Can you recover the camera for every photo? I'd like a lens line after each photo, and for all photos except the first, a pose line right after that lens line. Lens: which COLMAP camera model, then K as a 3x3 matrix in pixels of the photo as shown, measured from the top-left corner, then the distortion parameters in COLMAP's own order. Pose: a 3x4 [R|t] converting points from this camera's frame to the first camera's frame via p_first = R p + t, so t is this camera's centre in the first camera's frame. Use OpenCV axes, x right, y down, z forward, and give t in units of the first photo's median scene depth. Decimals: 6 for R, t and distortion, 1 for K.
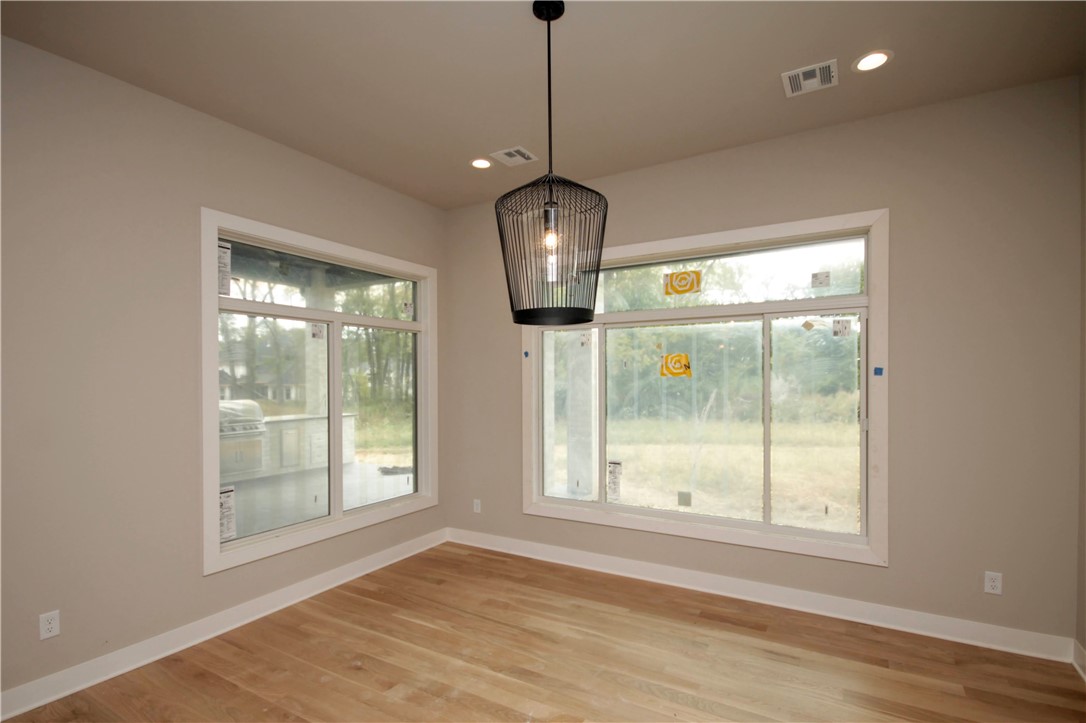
lens RADIAL K [[530.9, 0, 547.6], [0, 530.9, 382.0], [0, 0, 1]] dist [-0.001711, 0.000617]
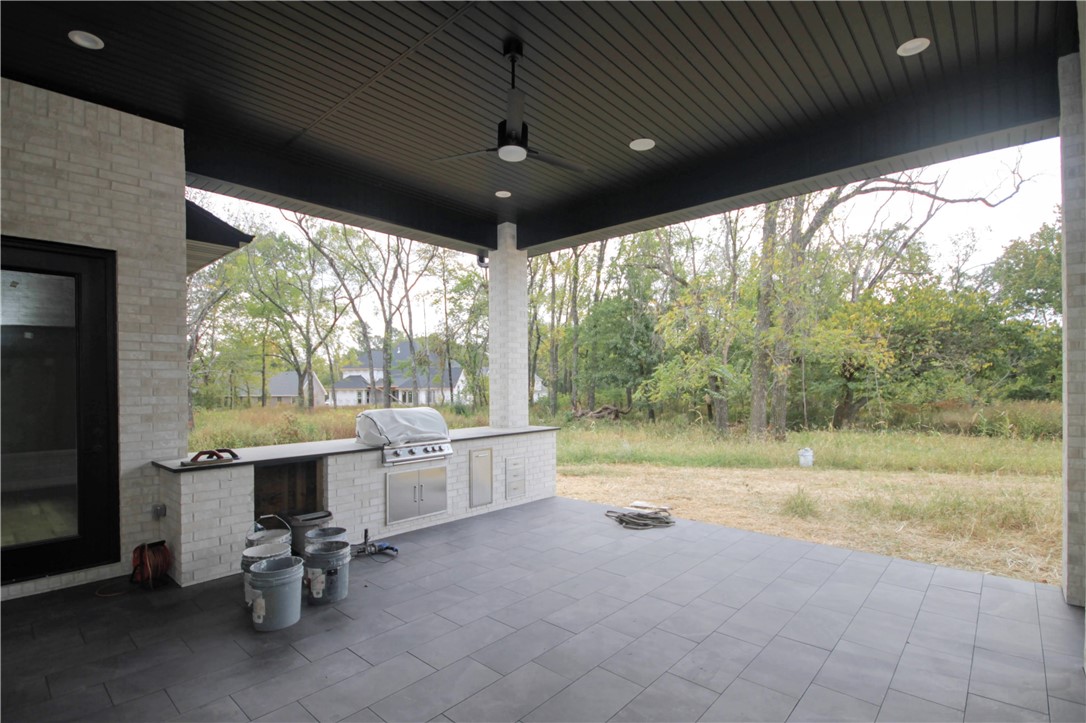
lens RADIAL K [[514.1, 0, 542.4], [0, 514.1, 390.6], [0, 0, 1]] dist [0.000475, 0.000255]
pose [[0.979939, 0.000681, -0.199296, -0.246749], [0.000574, 0.999980, 0.006237, 0.008244], [0.199297, -0.006226, 0.979919, 0.331515]]
